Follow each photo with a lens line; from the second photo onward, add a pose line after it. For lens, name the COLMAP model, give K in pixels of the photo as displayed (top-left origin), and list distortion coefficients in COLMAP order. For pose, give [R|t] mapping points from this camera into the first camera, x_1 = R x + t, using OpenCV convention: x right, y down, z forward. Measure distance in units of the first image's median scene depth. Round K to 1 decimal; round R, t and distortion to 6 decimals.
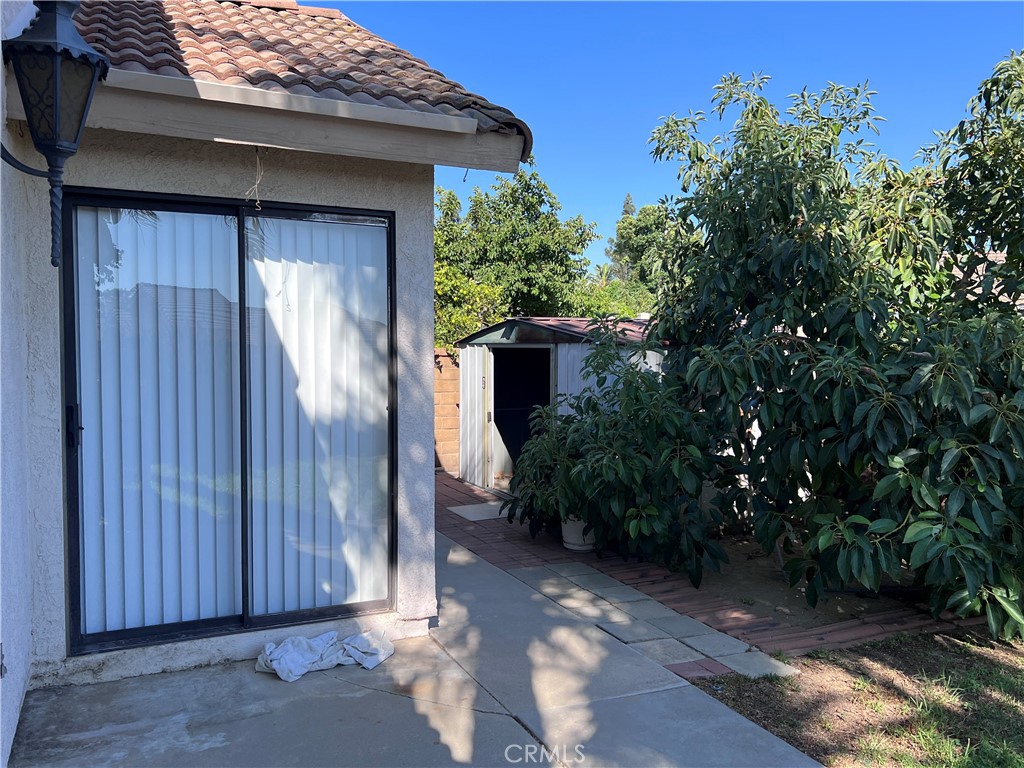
lens RADIAL K [[823.7, 0, 512.1], [0, 823.7, 382.0], [0, 0, 1]] dist [0.050736, -0.035460]
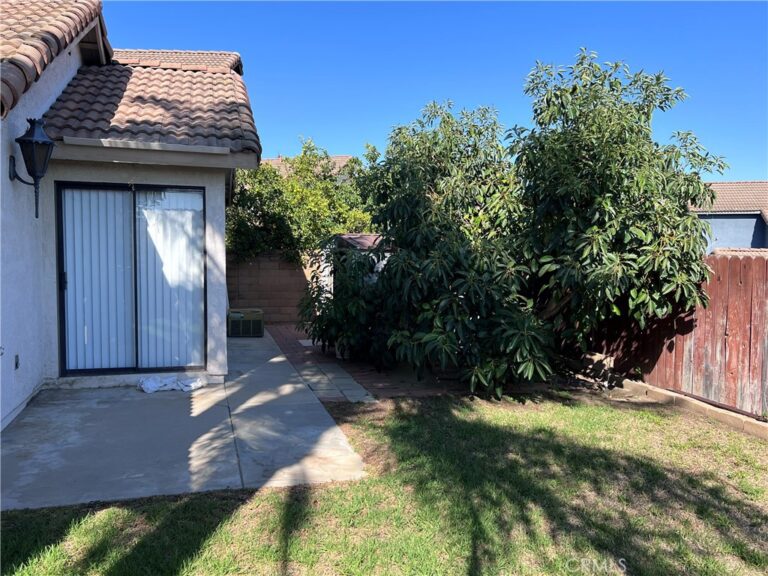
lens RADIAL K [[617.8, 0, 384.1], [0, 617.8, 288.4], [0, 0, 1]] dist [0.050736, -0.035460]
pose [[0.988047, 0.015766, -0.153347, 0.628825], [-0.012992, 0.999734, 0.019075, 0.025292], [0.153607, -0.016854, 0.987988, -0.597390]]
